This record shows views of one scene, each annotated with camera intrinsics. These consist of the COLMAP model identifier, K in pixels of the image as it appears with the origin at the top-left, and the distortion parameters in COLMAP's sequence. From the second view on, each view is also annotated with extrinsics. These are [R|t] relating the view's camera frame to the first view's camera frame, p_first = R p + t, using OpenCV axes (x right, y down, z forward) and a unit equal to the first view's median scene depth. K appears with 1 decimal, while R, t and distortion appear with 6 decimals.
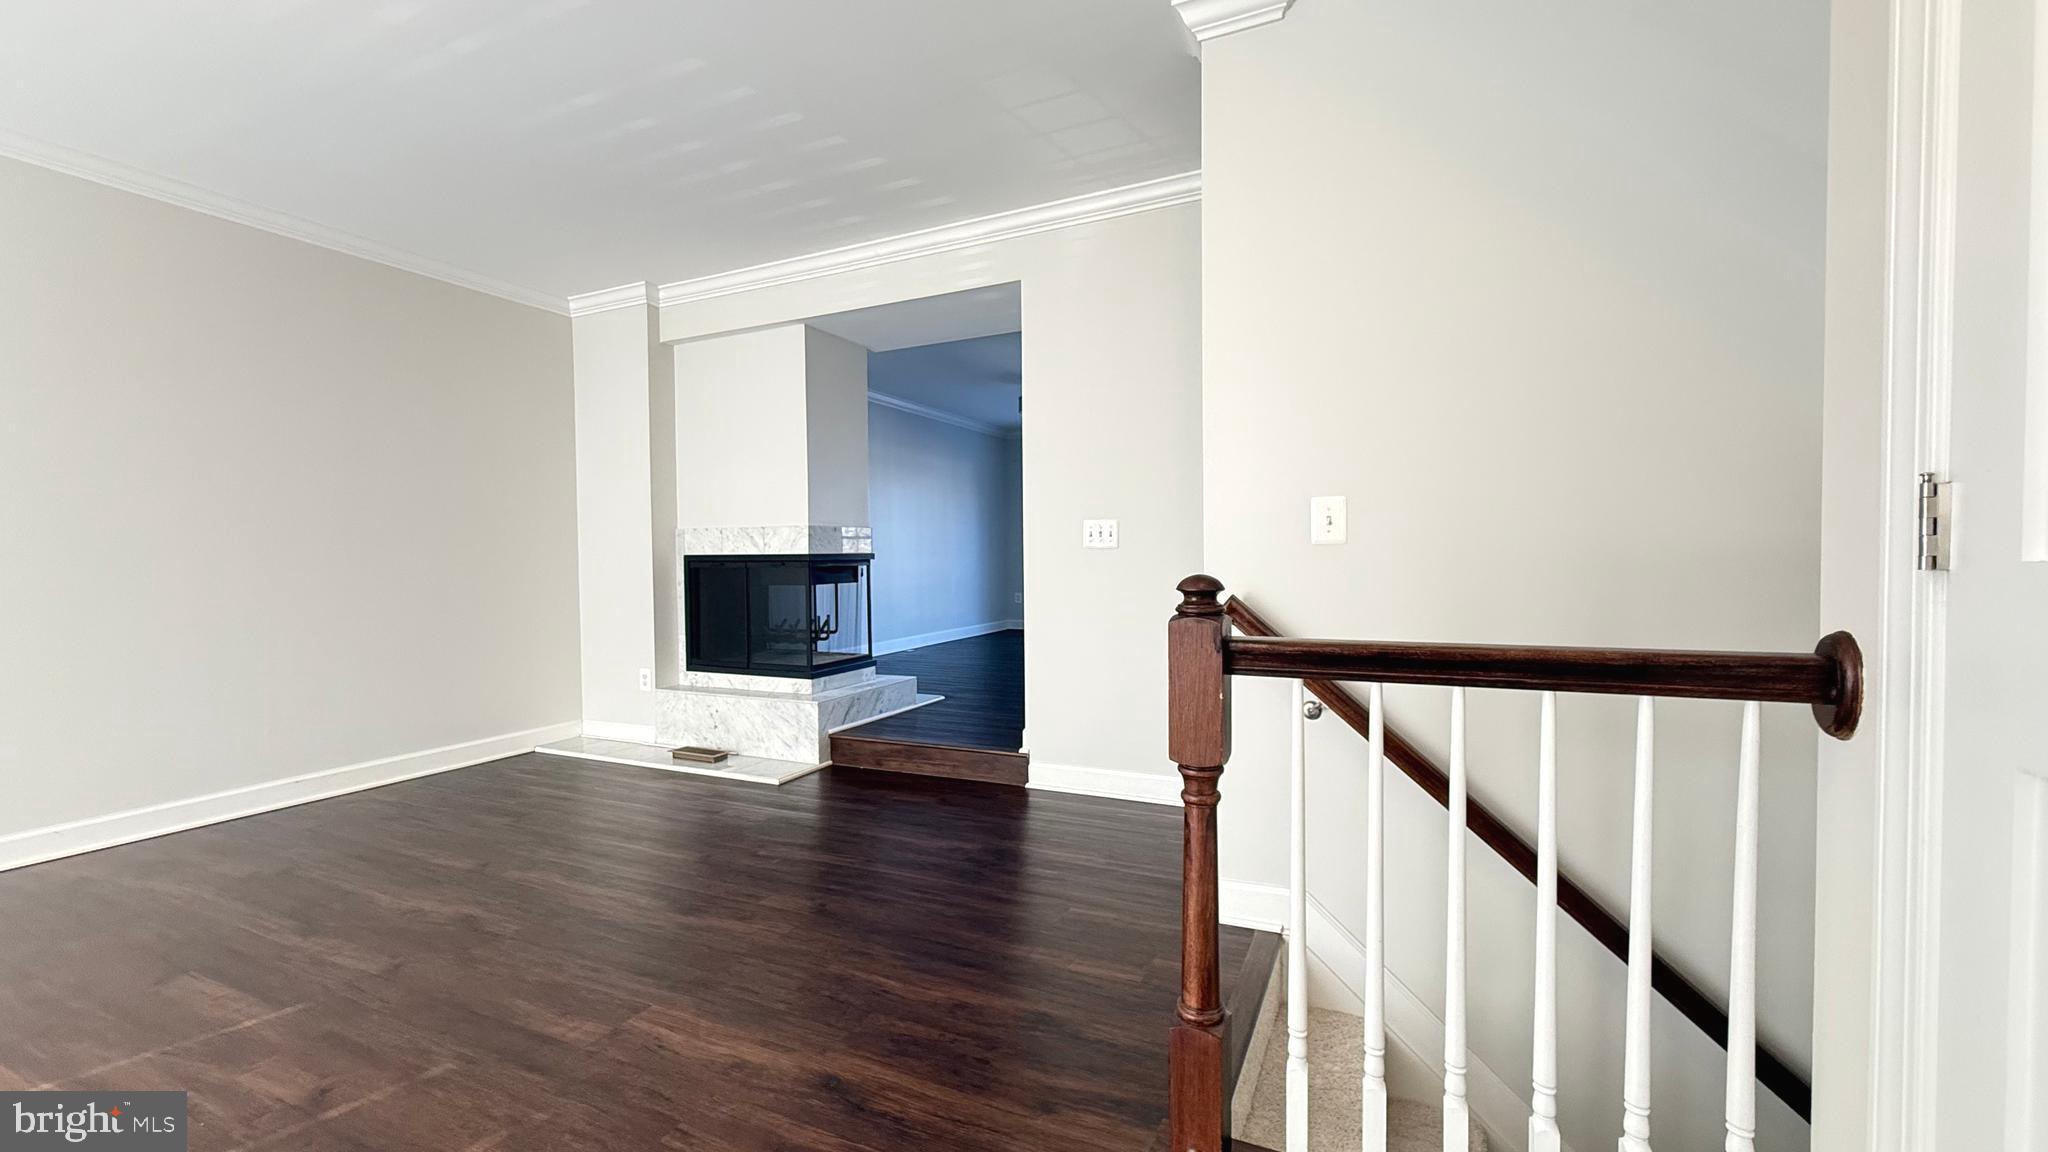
lens RADIAL K [[813.2, 0, 1028.1], [0, 813.2, 582.8], [0, 0, 1]] dist [-0.000314, -0.000040]
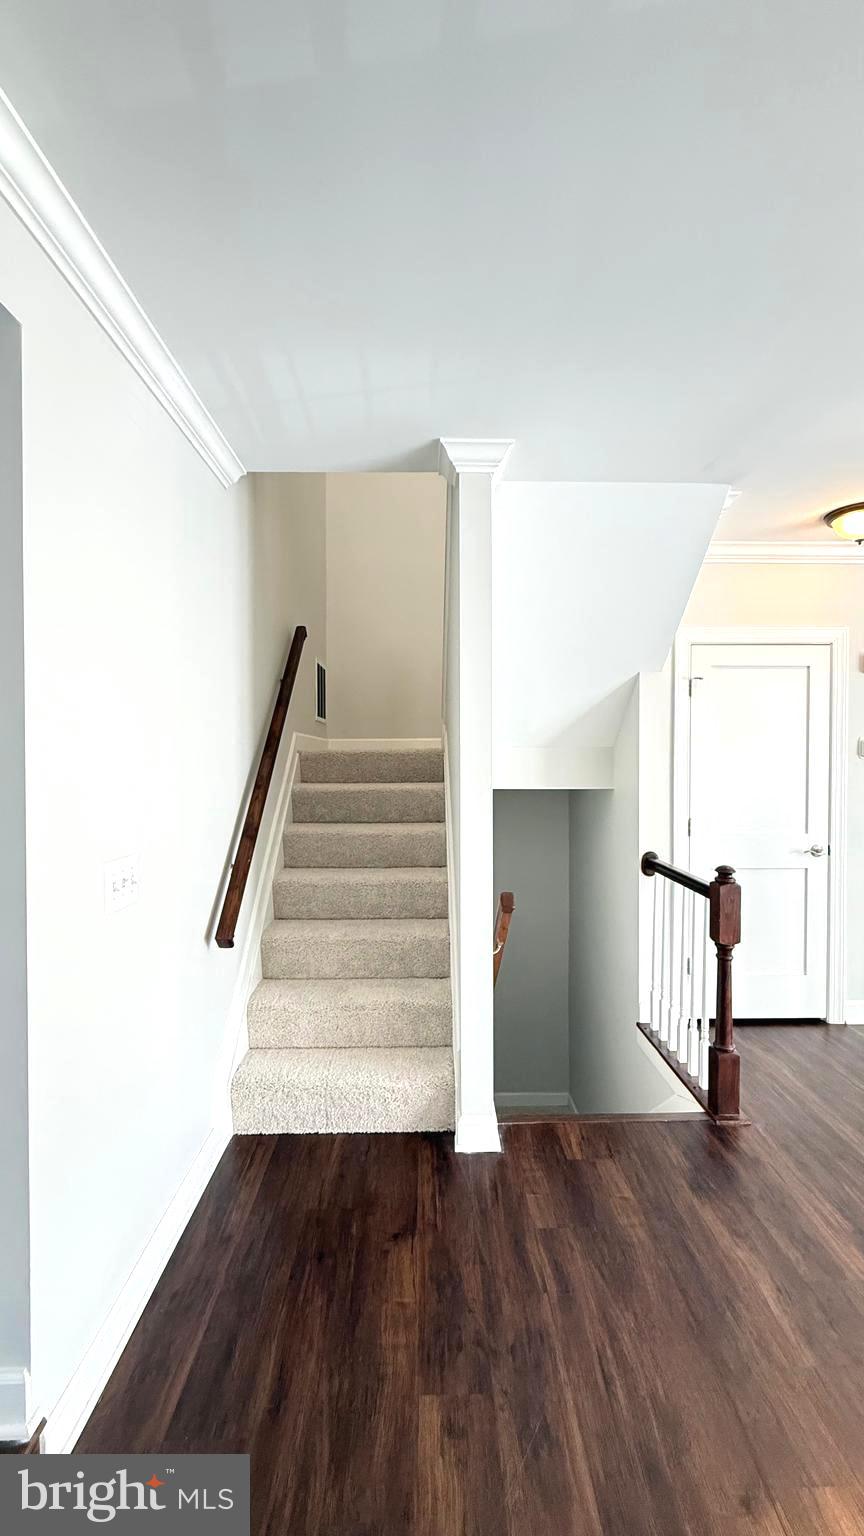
lens RADIAL K [[609.9, 0, 435.0], [0, 609.9, 768.1], [0, 0, 1]] dist [-0.000314, -0.000040]
pose [[-0.440080, -0.008675, 0.897917, -0.562487], [0.031649, 0.999182, 0.025165, -0.200520], [-0.897401, 0.039492, -0.439445, 1.387919]]
